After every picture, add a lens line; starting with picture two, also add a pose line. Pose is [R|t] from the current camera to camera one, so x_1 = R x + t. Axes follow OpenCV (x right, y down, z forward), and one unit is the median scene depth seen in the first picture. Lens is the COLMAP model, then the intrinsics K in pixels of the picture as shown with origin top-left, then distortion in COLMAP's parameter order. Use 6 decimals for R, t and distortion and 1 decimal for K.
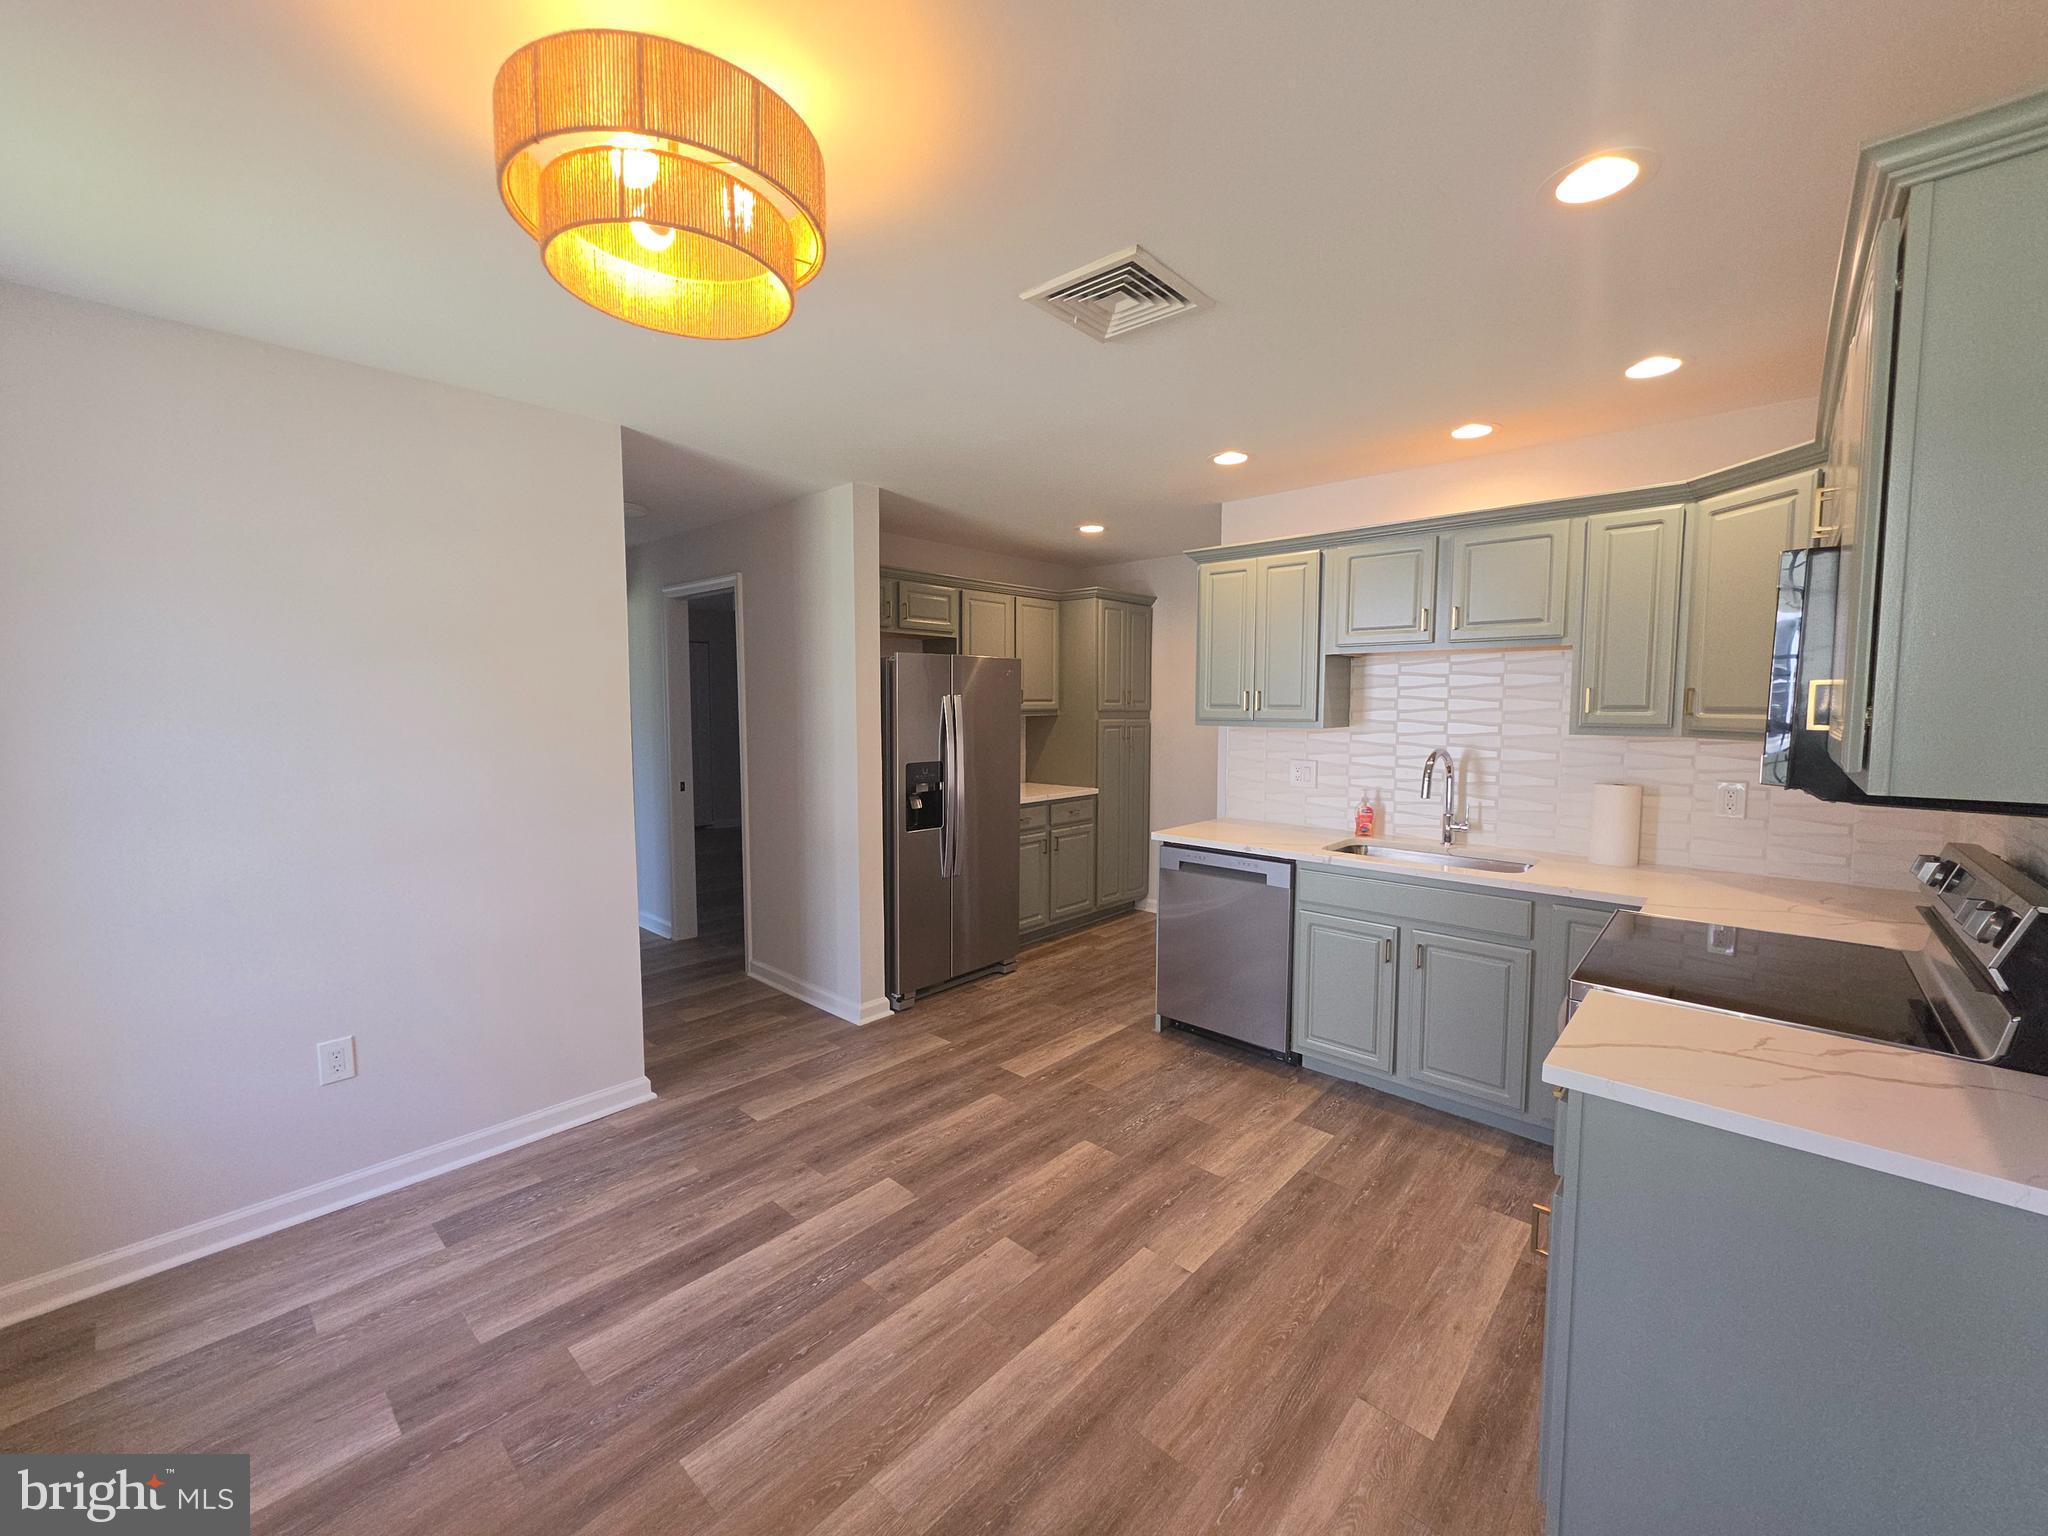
lens RADIAL K [[823.0, 0, 1025.0], [0, 823.0, 754.5], [0, 0, 1]] dist [-0.006038, 0.000737]
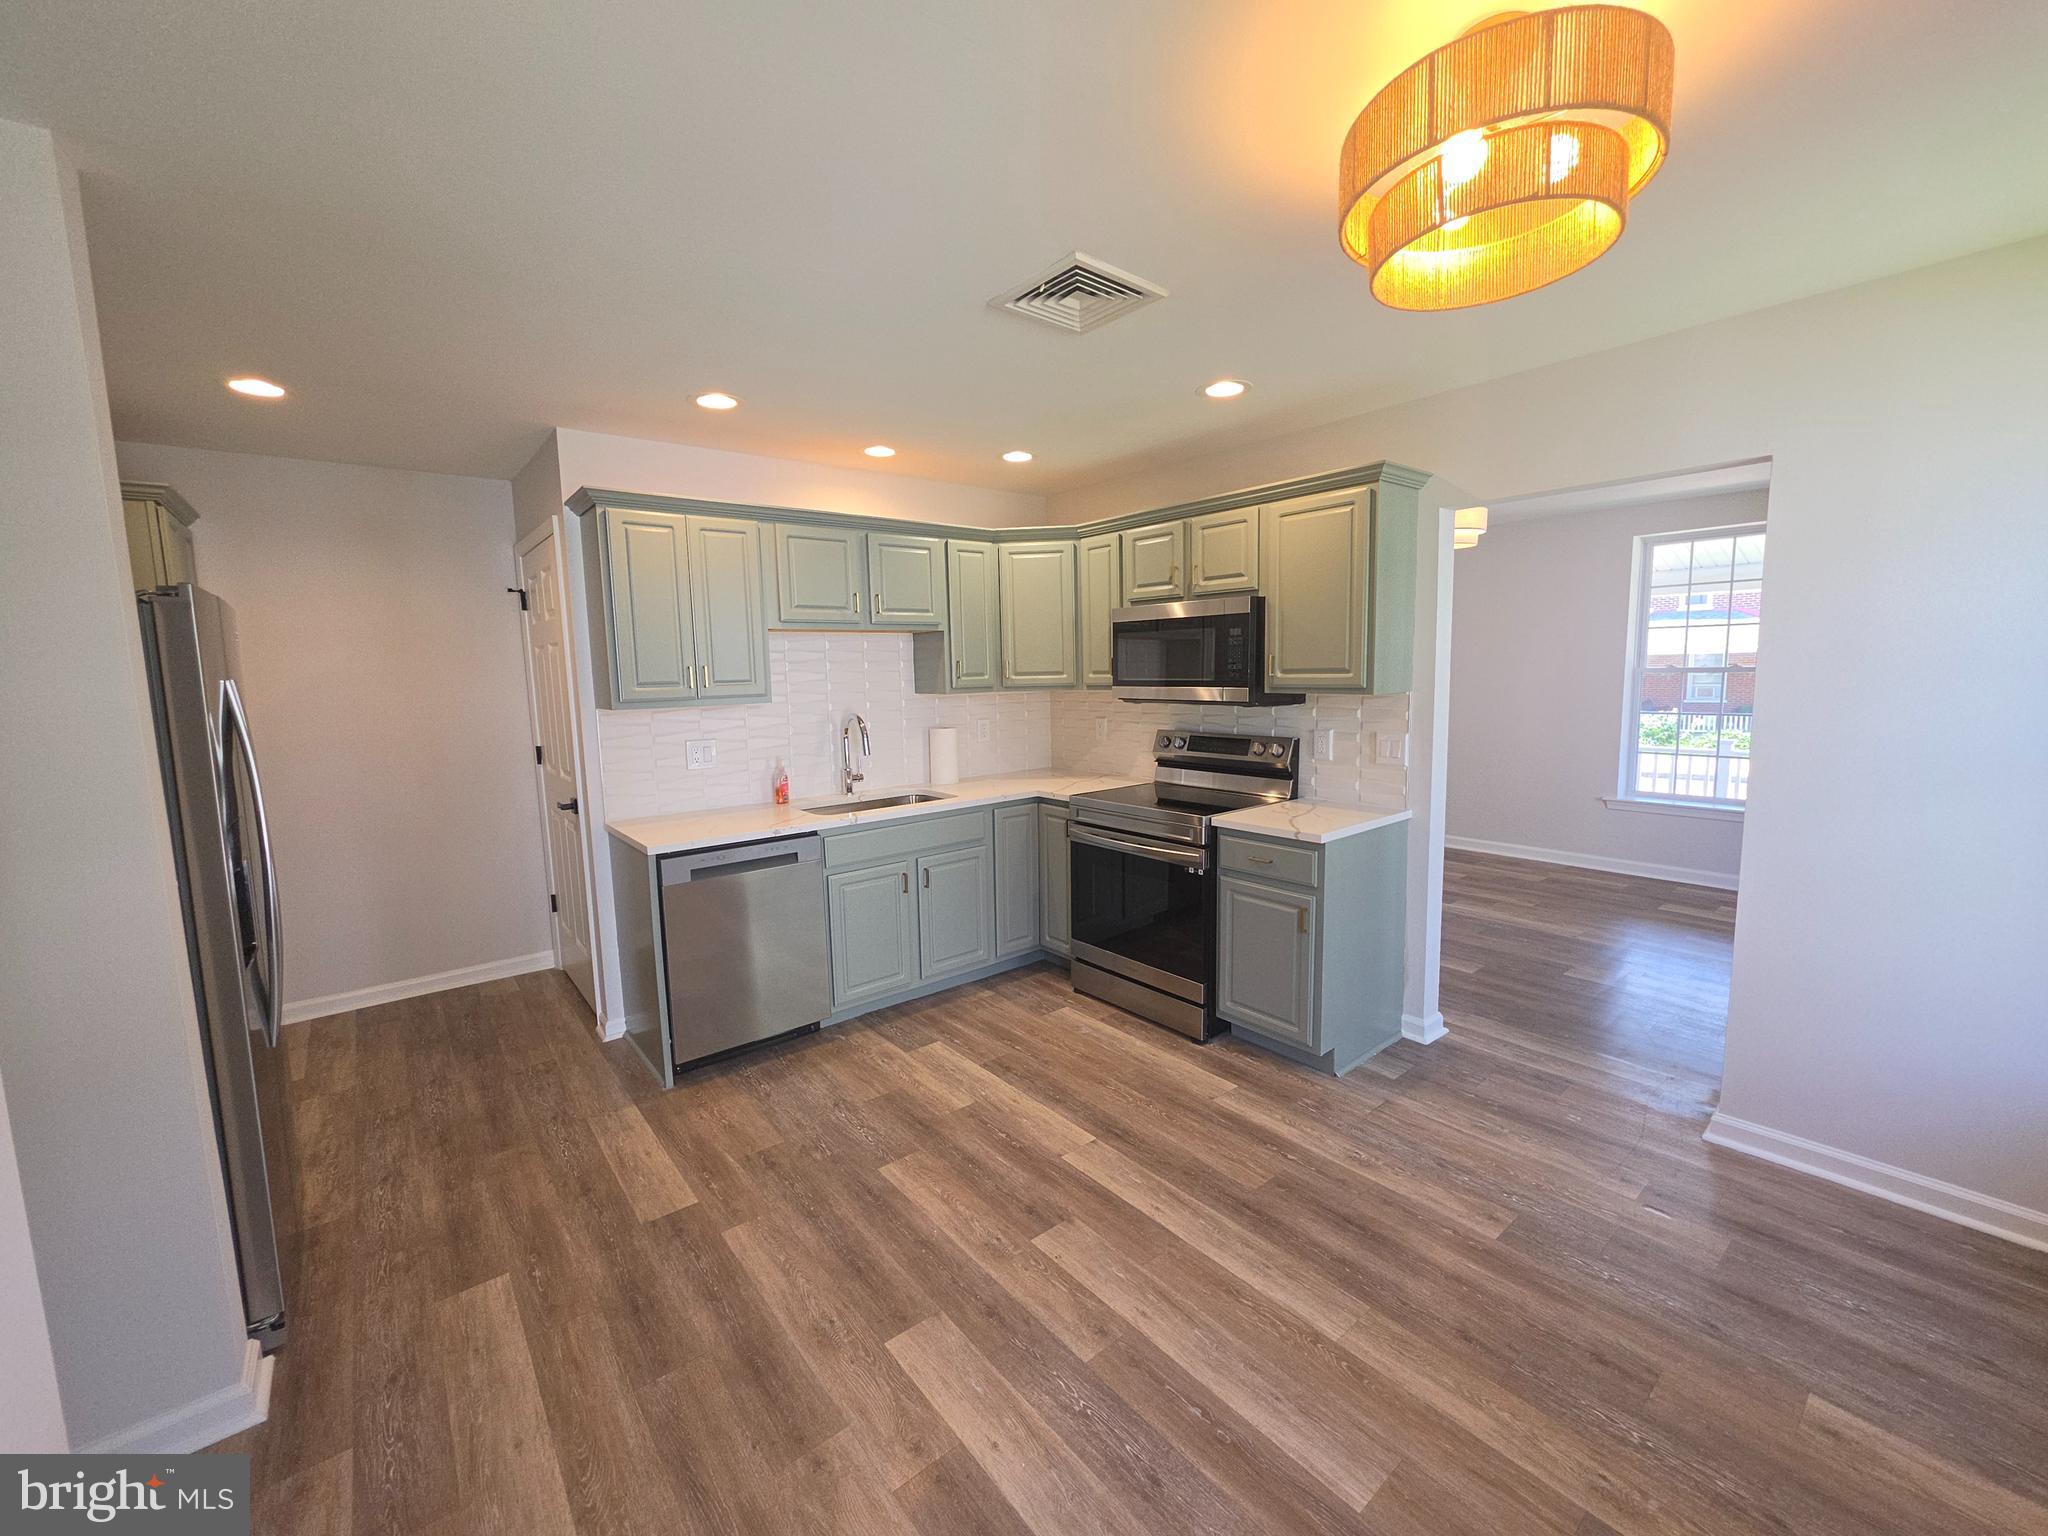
lens RADIAL K [[823.0, 0, 1030.8], [0, 823.0, 762.2], [0, 0, 1]] dist [-0.006038, 0.000737]
pose [[0.139653, -0.118593, 0.983073, -0.568386], [0.087941, 0.990364, 0.106980, -0.038150], [-0.986288, 0.071512, 0.148737, 0.524615]]
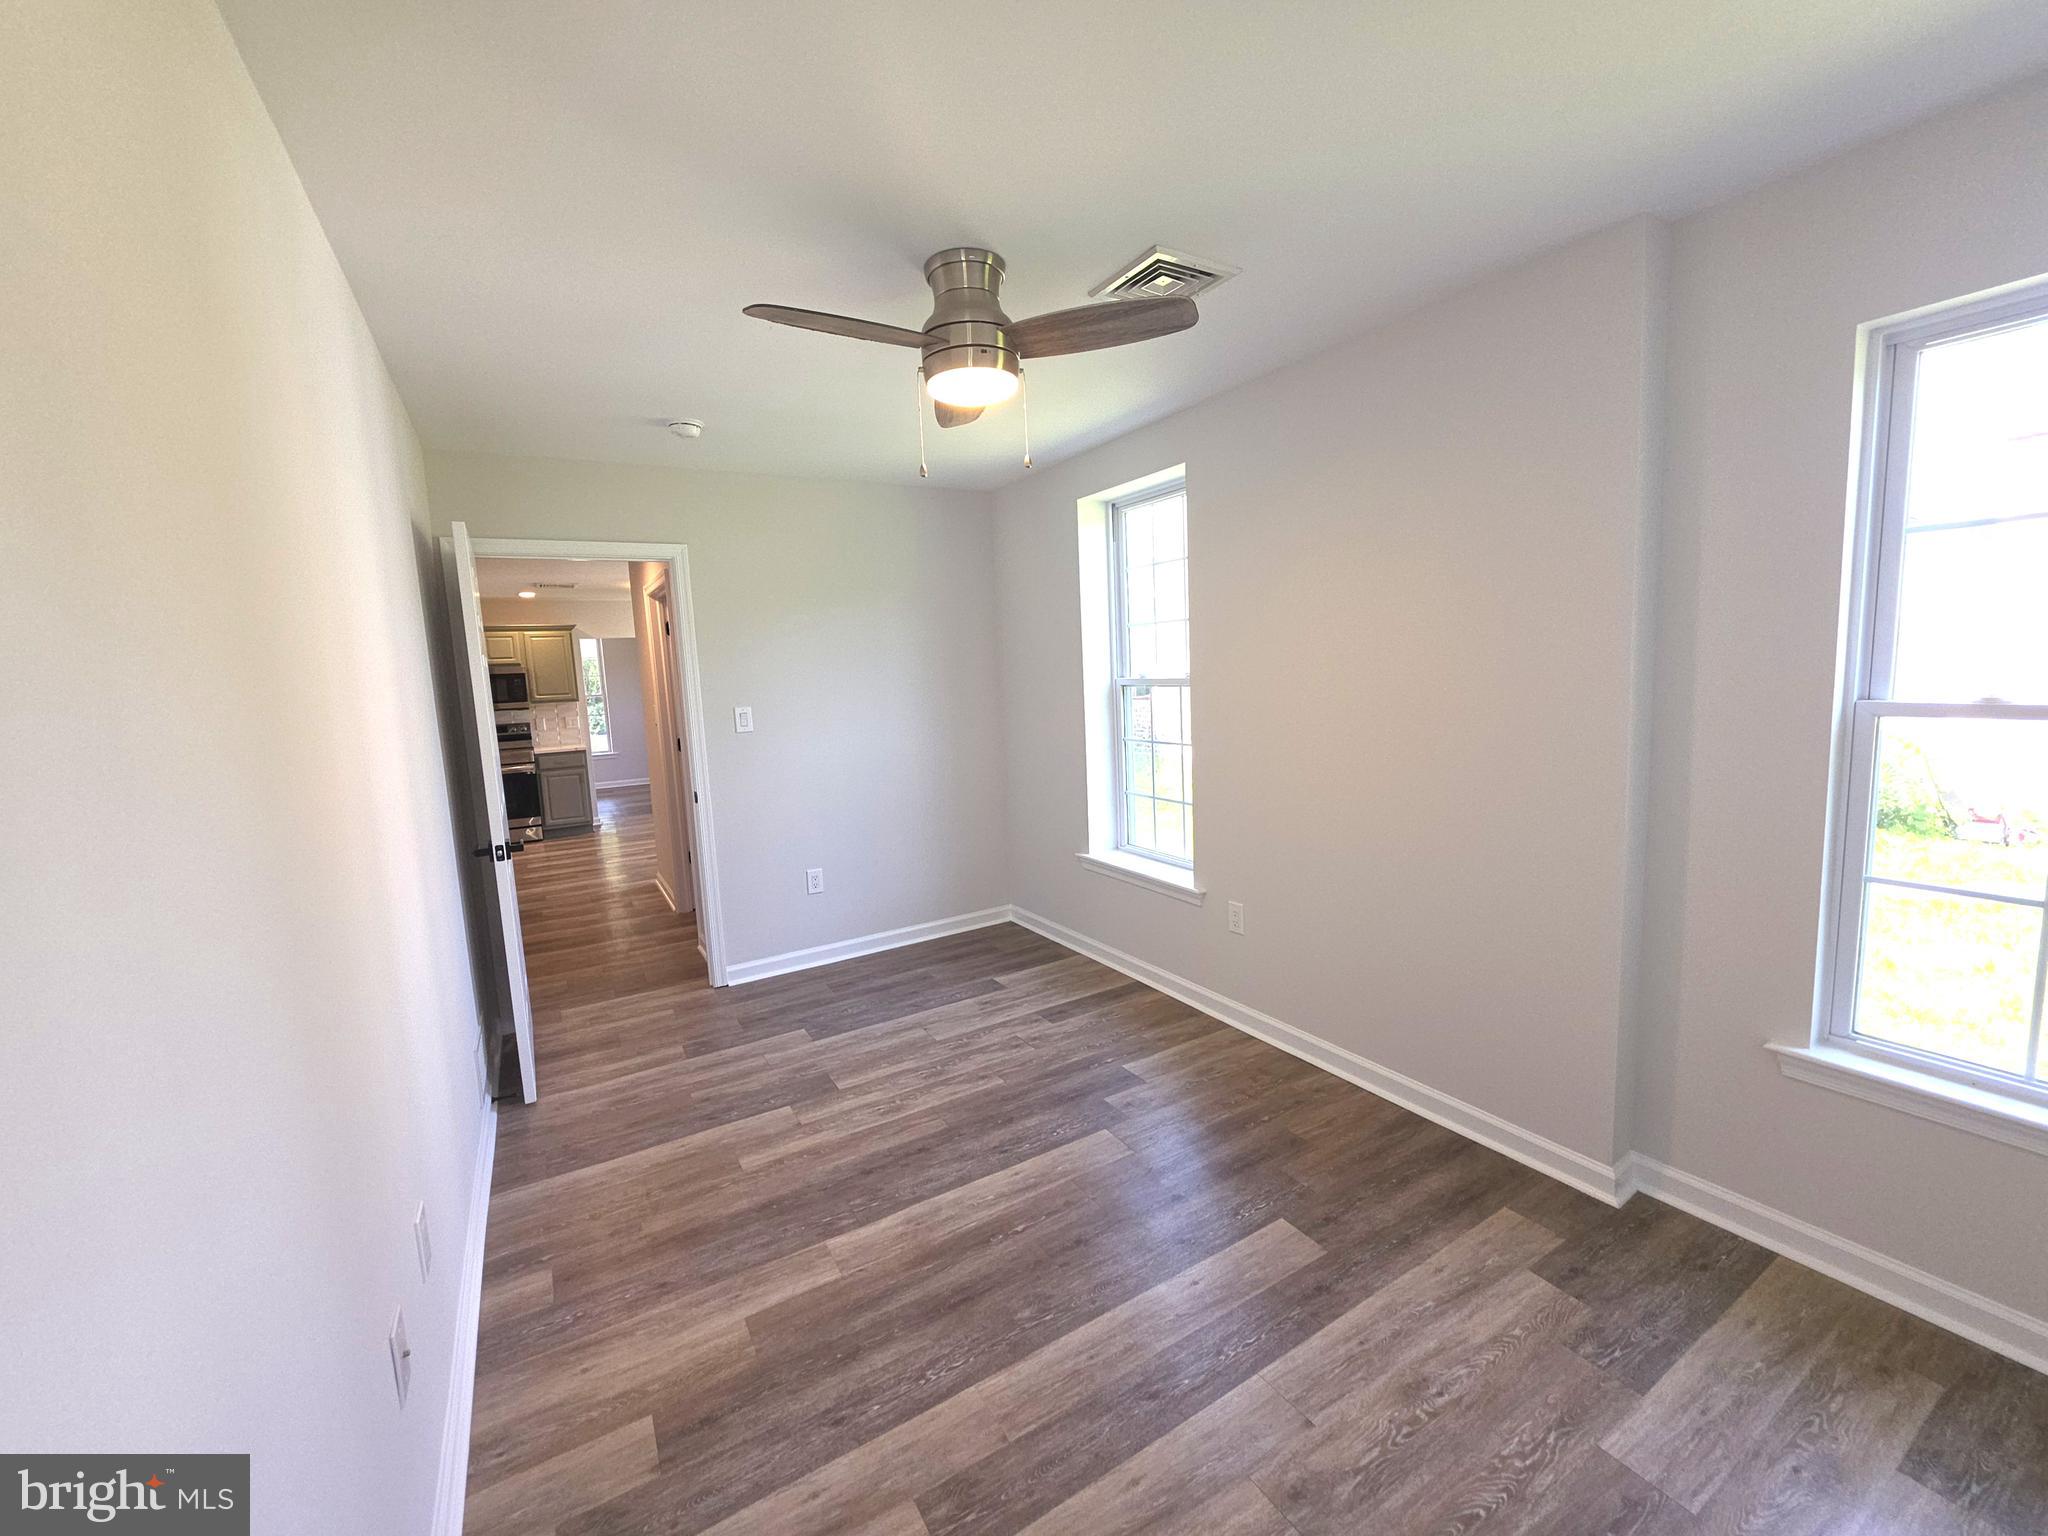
lens RADIAL K [[823.0, 0, 1041.5], [0, 823.0, 763.4], [0, 0, 1]] dist [-0.006038, 0.000737]
pose [[-0.961411, 0.007277, 0.275019, -1.686217], [0.059650, 0.981385, 0.182555, -0.169498], [-0.268571, 0.191915, -0.943948, 2.273673]]
